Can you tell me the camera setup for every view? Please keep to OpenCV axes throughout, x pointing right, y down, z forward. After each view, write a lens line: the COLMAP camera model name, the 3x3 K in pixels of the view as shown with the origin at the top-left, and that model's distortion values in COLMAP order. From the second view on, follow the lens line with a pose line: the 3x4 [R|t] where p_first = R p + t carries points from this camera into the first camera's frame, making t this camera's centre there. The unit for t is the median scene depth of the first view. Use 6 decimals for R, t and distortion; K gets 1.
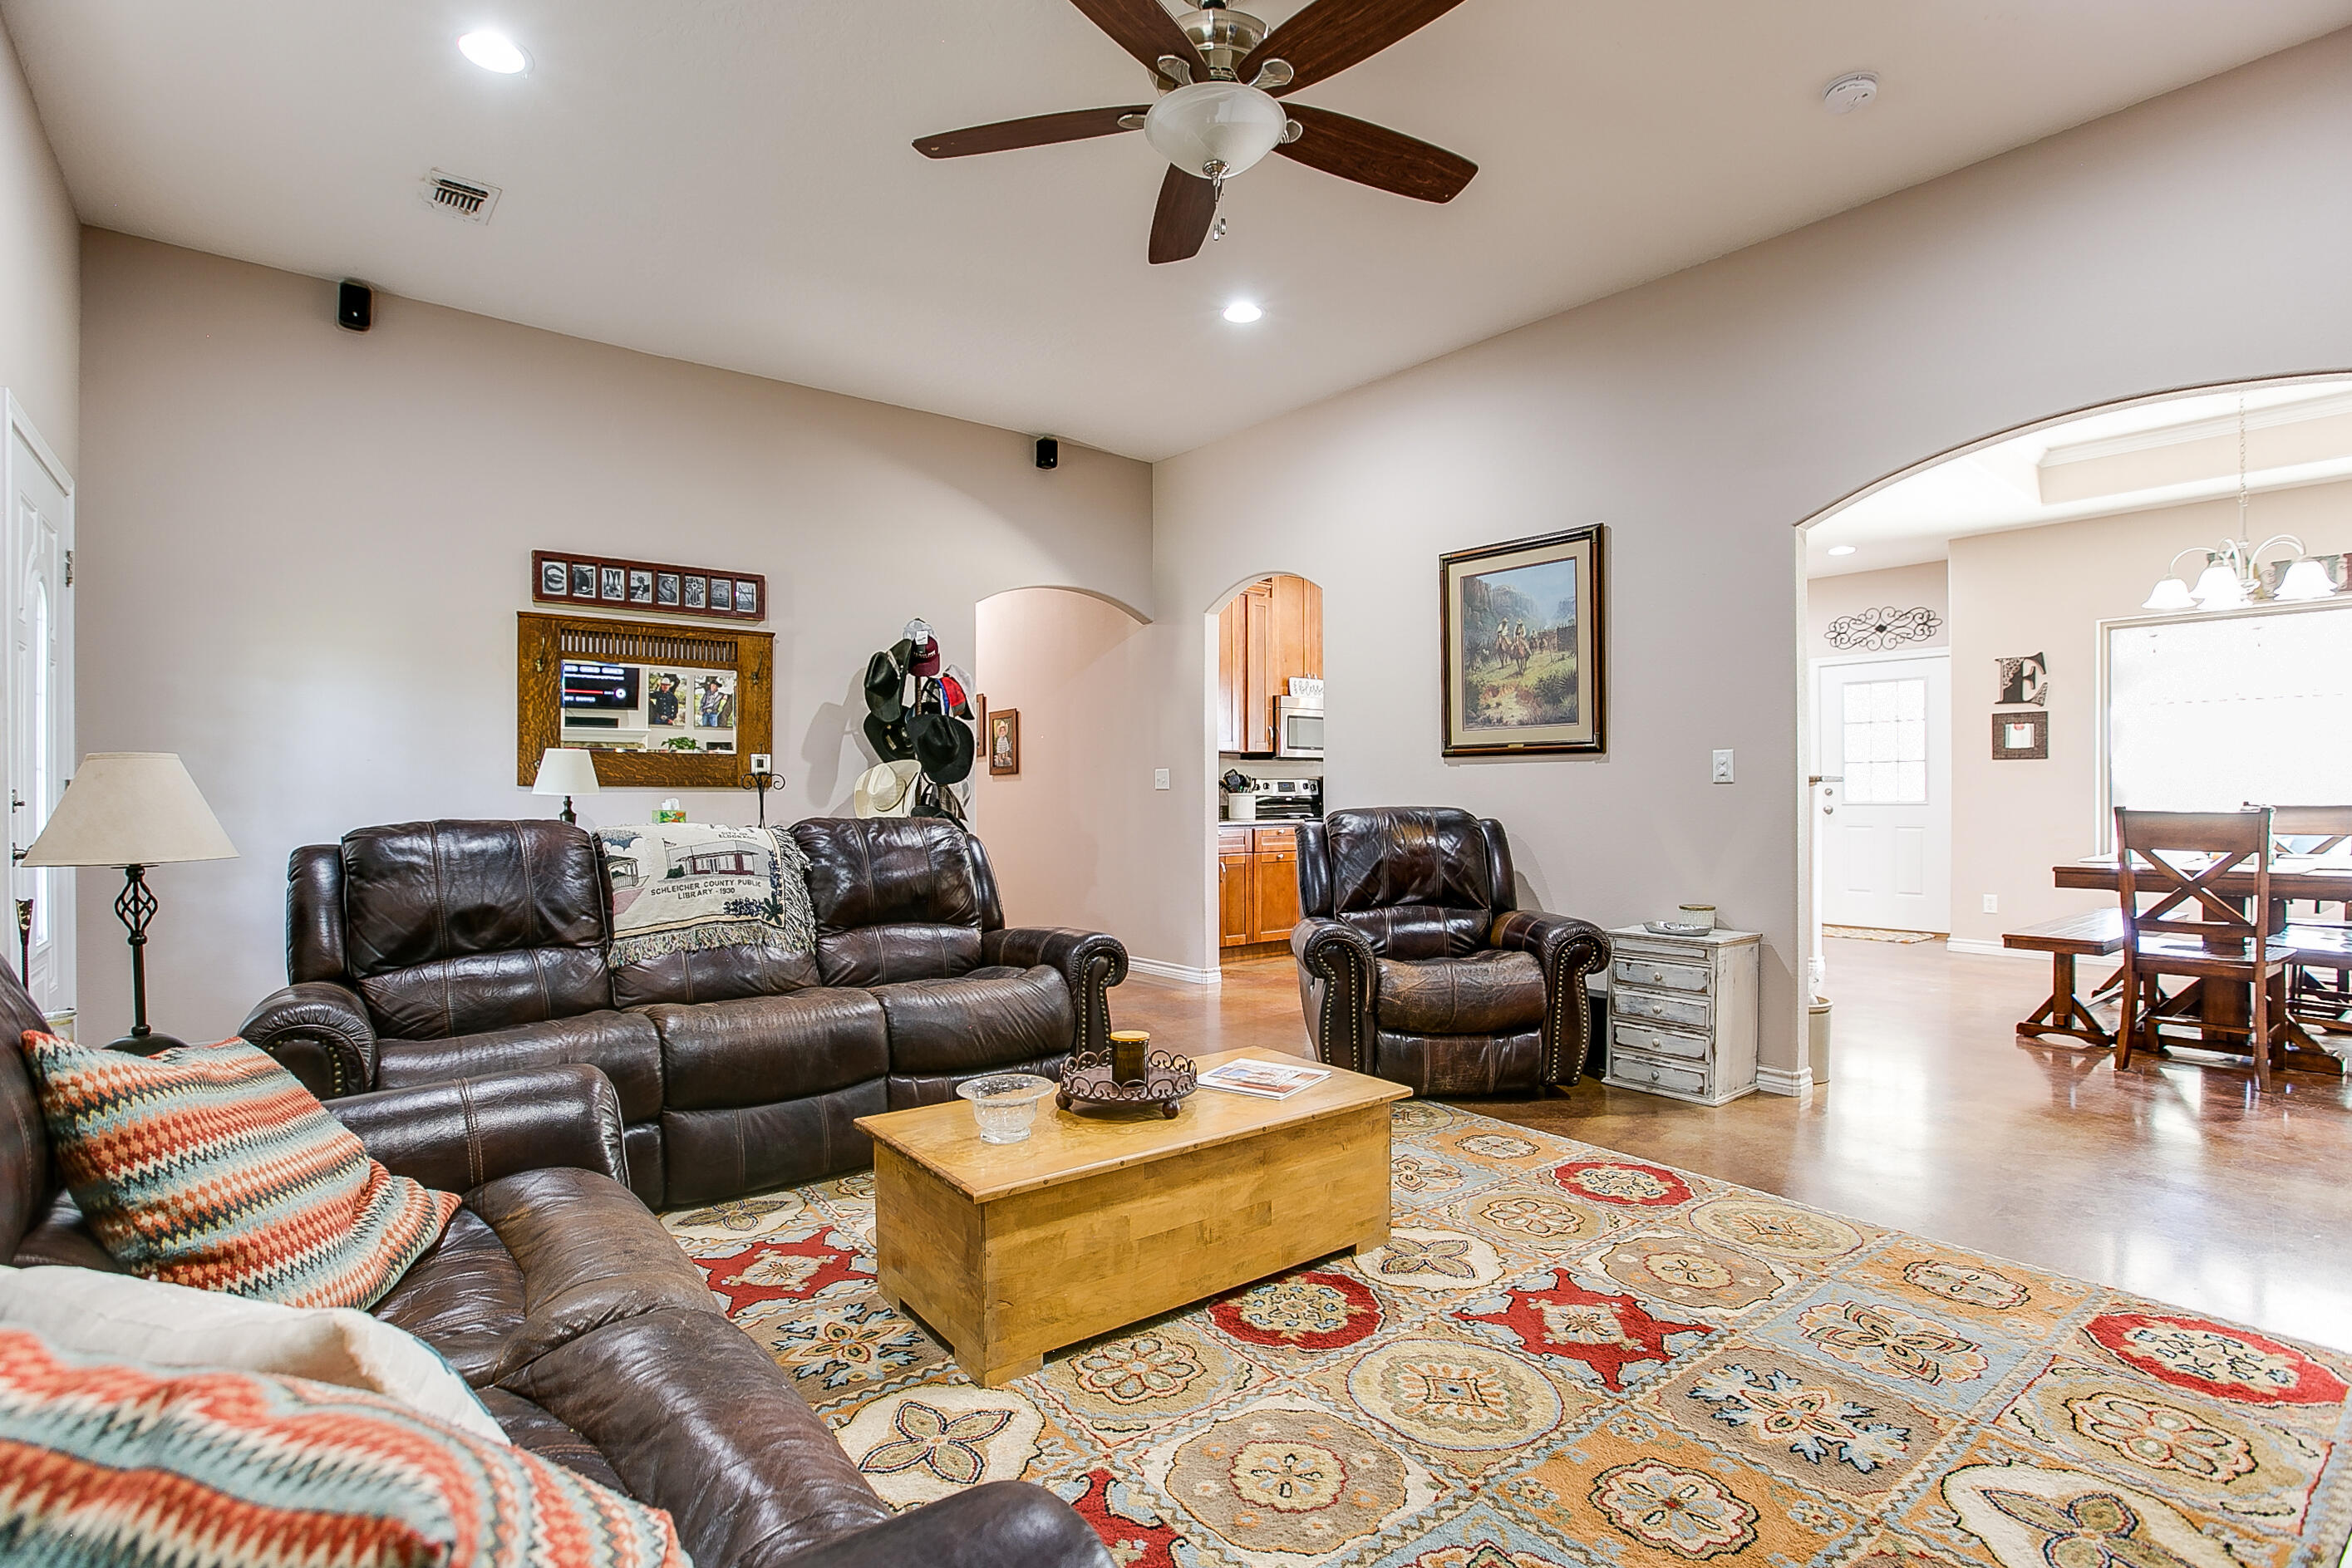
lens RADIAL K [[1104.6, 0, 1191.4], [0, 1104.6, 804.8], [0, 0, 1]] dist [-0.042941, 0.011398]
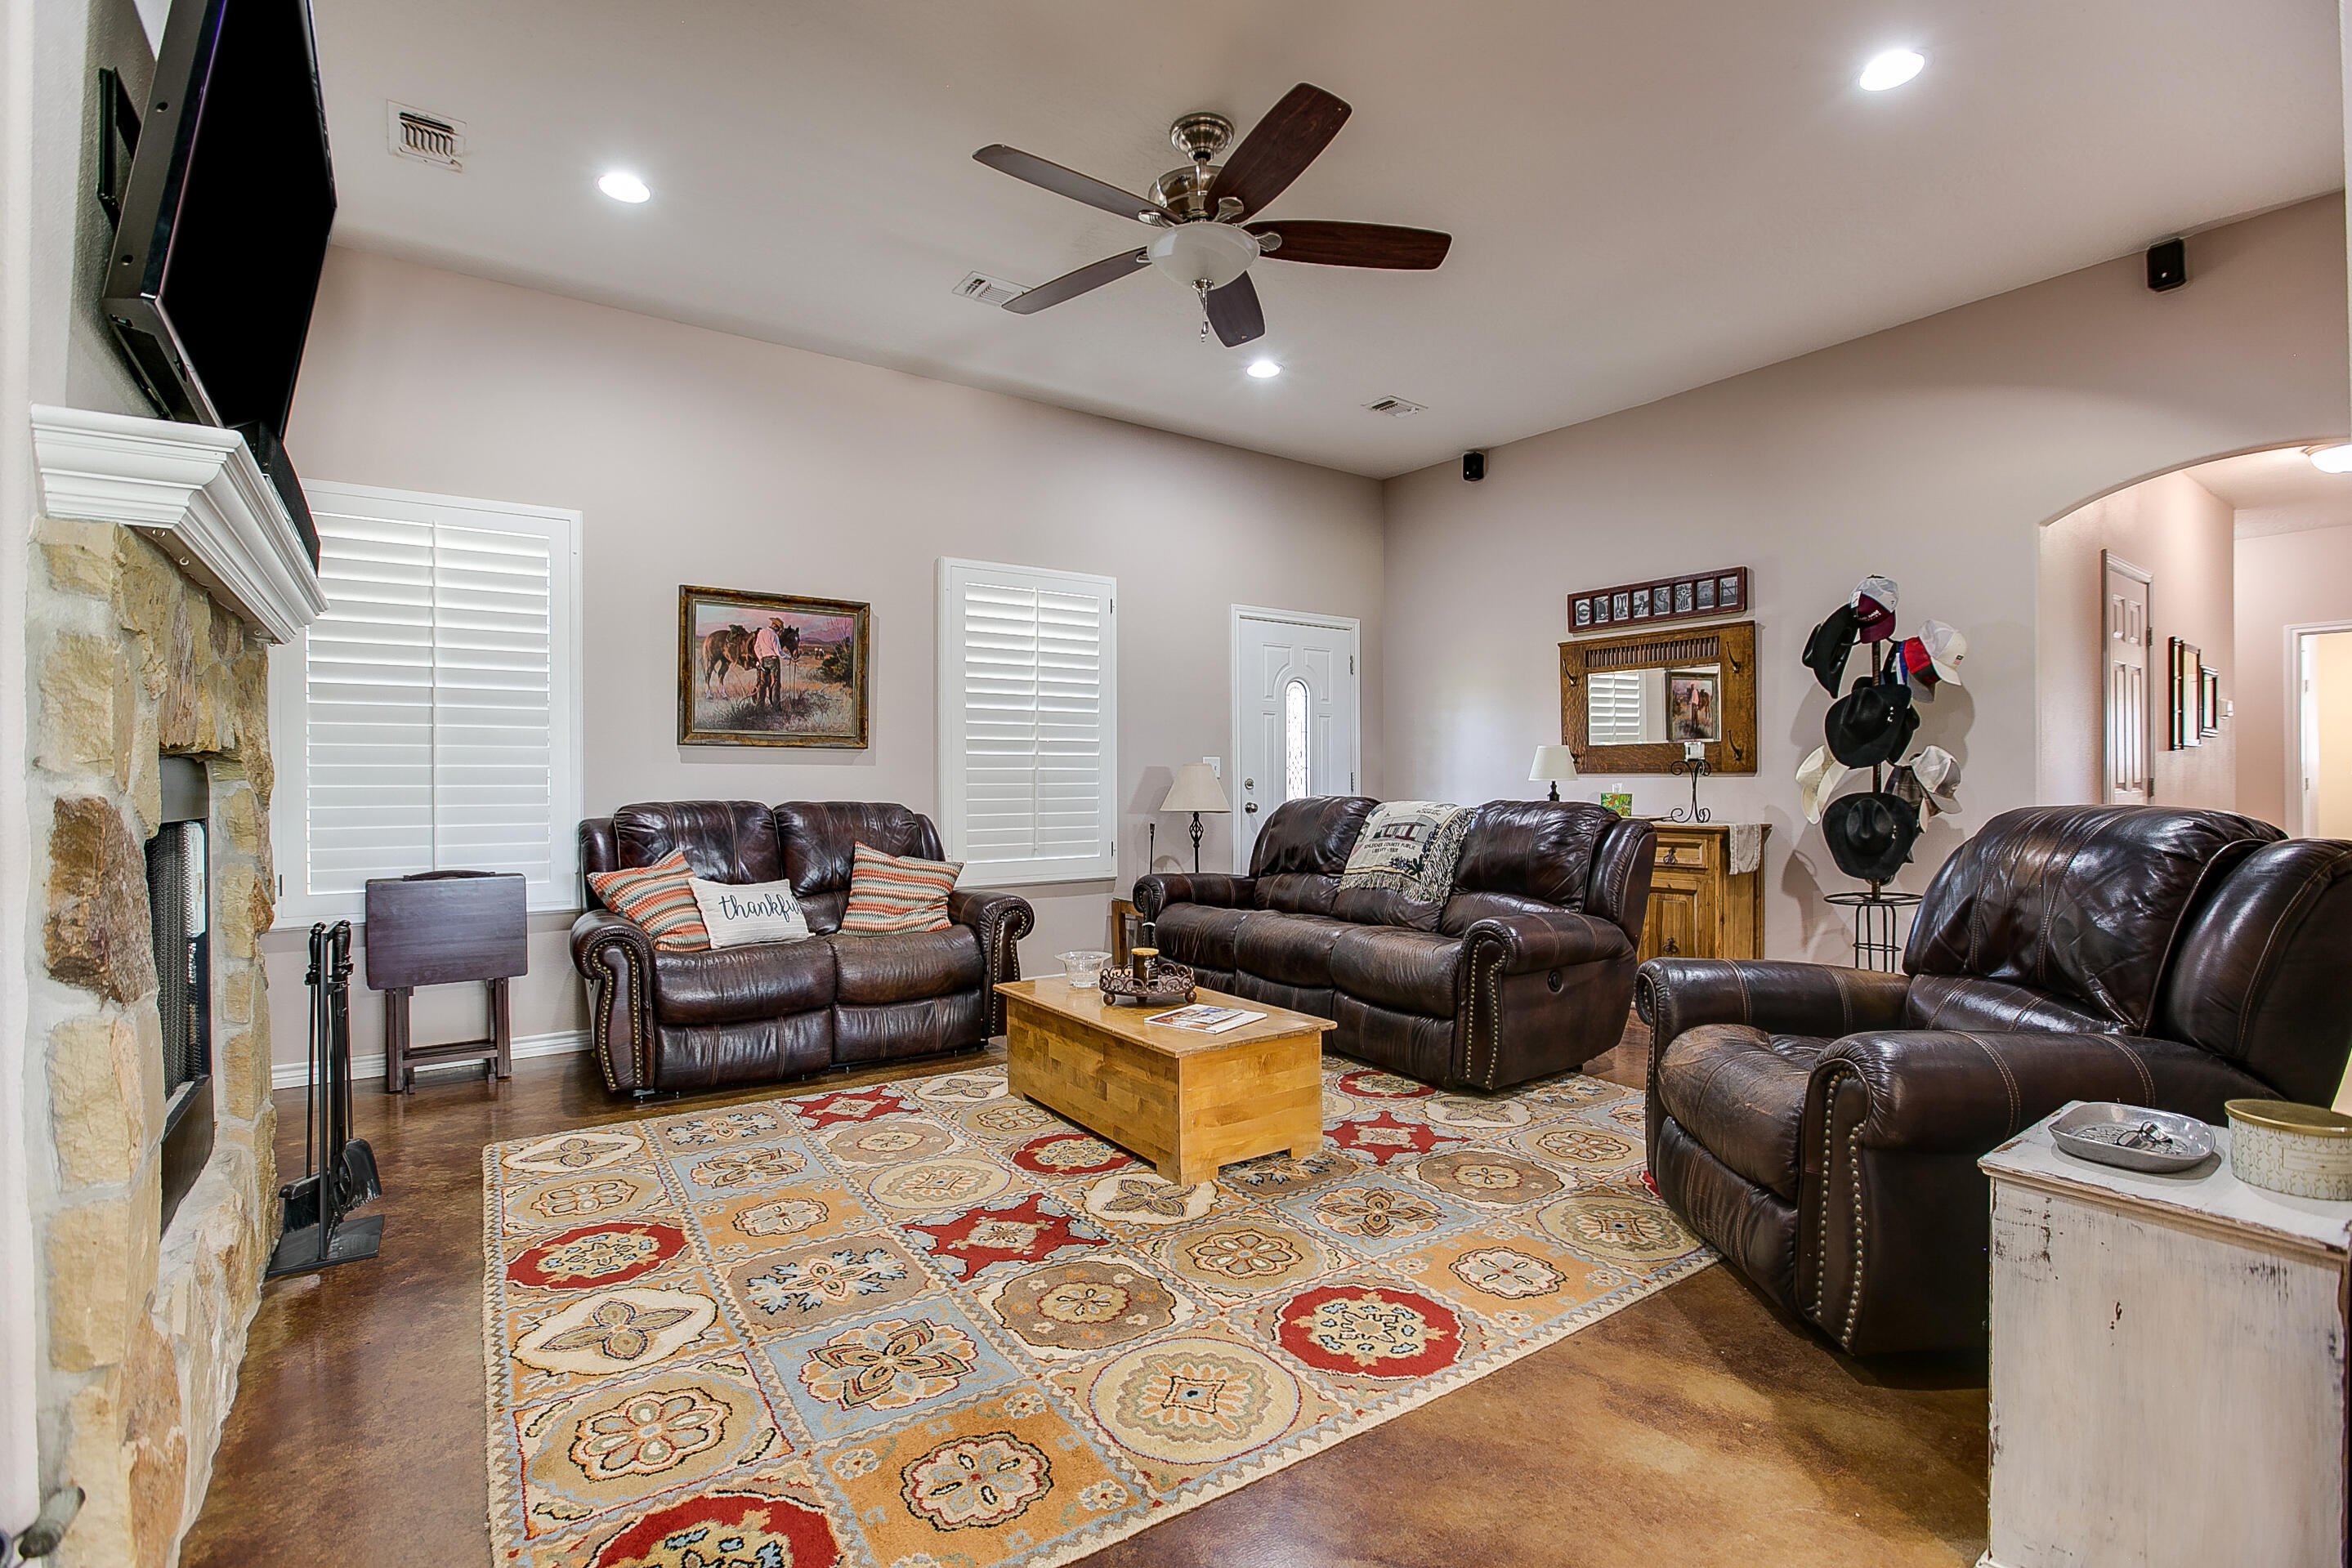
lens RADIAL K [[1104.6, 0, 1196.6], [0, 1104.6, 778.5], [0, 0, 1]] dist [-0.042941, 0.011398]
pose [[-0.056234, 0.000762, -0.998417, 1.308528], [-0.004038, 0.999991, 0.000990, -0.018585], [0.998409, 0.004087, -0.056230, 1.084383]]
